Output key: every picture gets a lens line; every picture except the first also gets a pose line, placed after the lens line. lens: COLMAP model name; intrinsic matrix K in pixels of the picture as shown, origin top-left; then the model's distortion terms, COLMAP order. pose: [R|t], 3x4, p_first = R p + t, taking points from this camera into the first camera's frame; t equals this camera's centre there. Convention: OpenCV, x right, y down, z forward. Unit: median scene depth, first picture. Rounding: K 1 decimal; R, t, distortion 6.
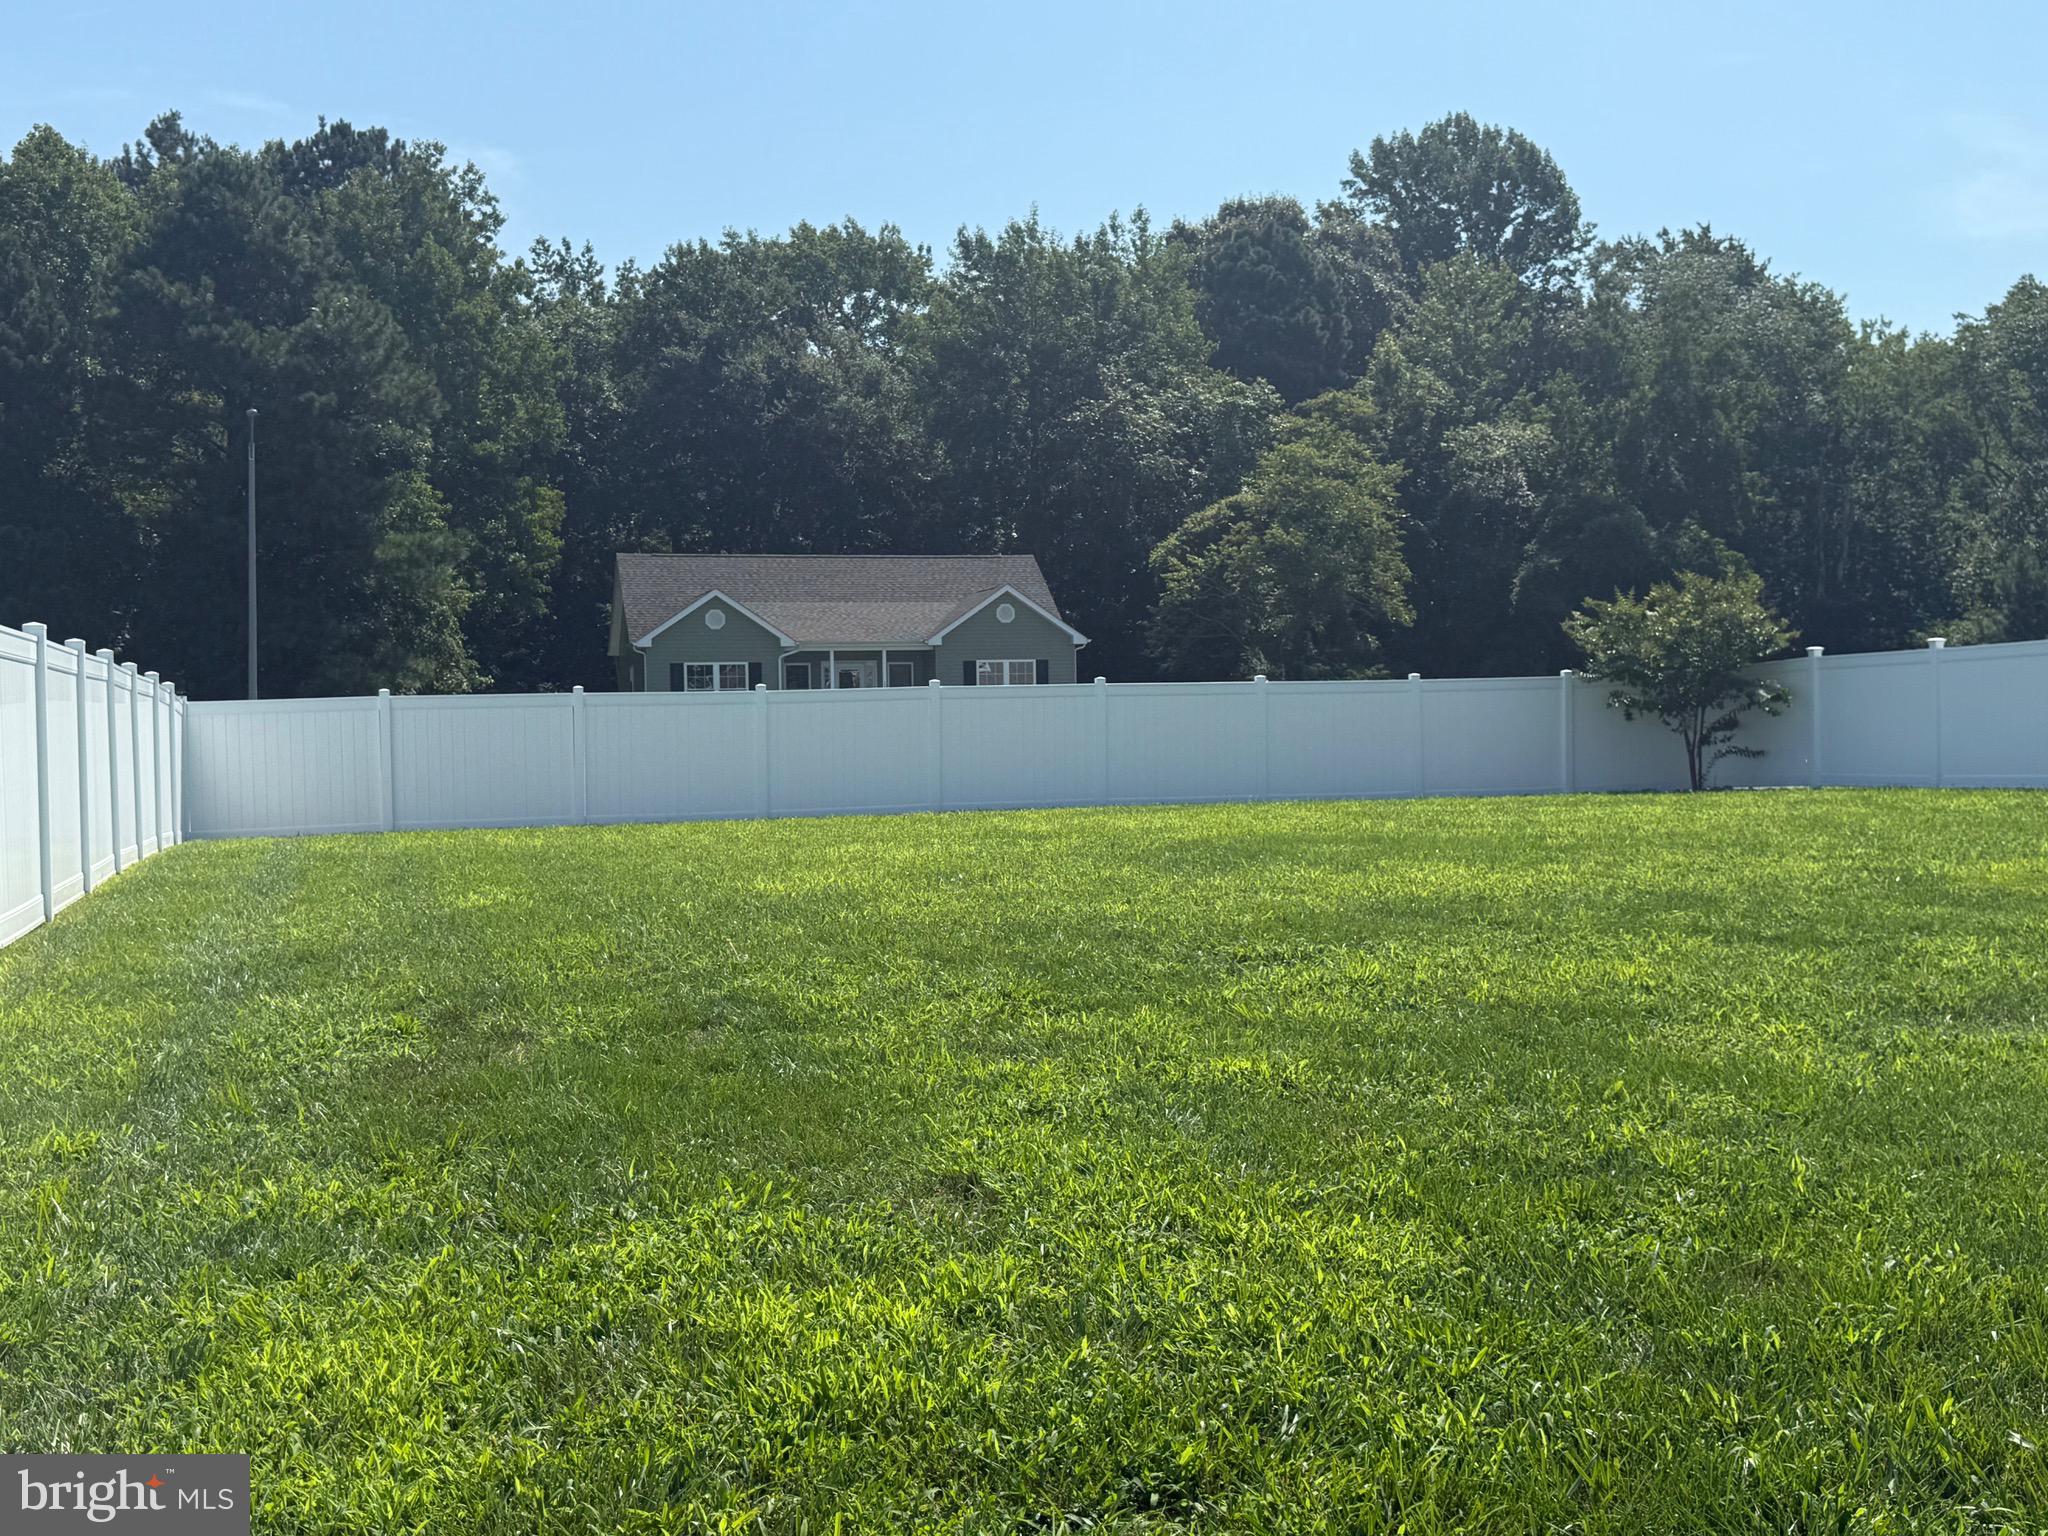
lens RADIAL K [[2188.1, 0, 1020.3], [0, 2188.1, 772.8], [0, 0, 1]] dist [0.190469, -0.420139]
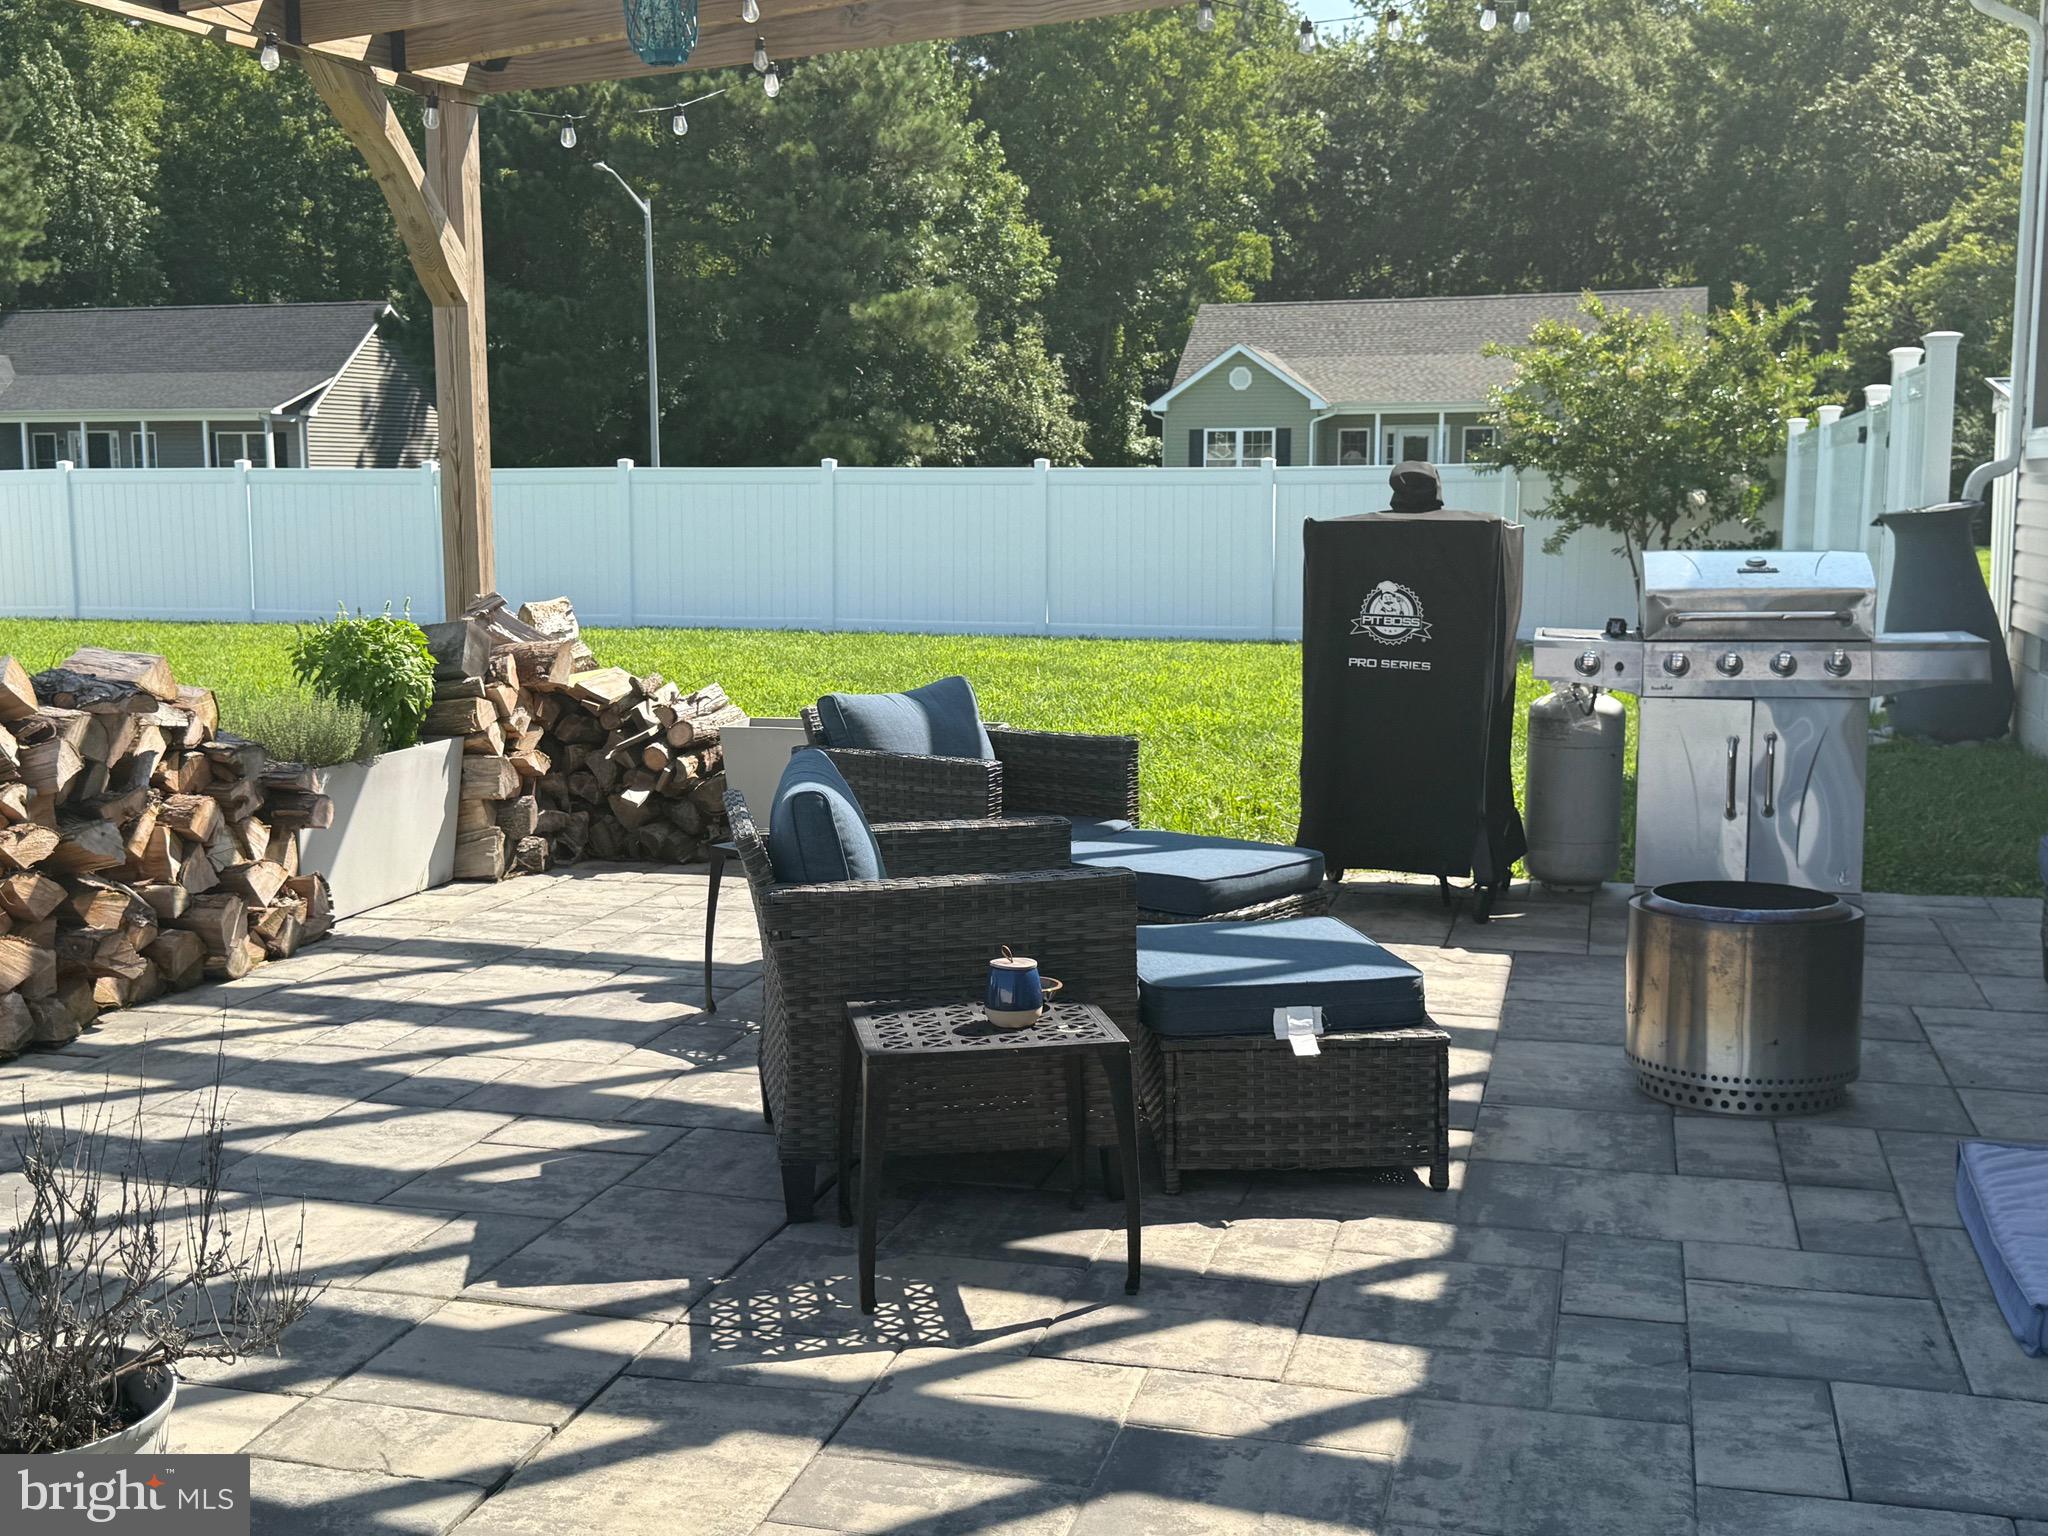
lens RADIAL K [[2189.4, 0, 1036.1], [0, 2189.4, 775.6], [0, 0, 1]] dist [0.210412, -0.481720]
pose [[0.853467, 0.083907, -0.514347, 0.265215], [-0.027000, 0.992747, 0.117148, -0.013270], [0.520447, -0.086094, 0.849543, 0.195600]]
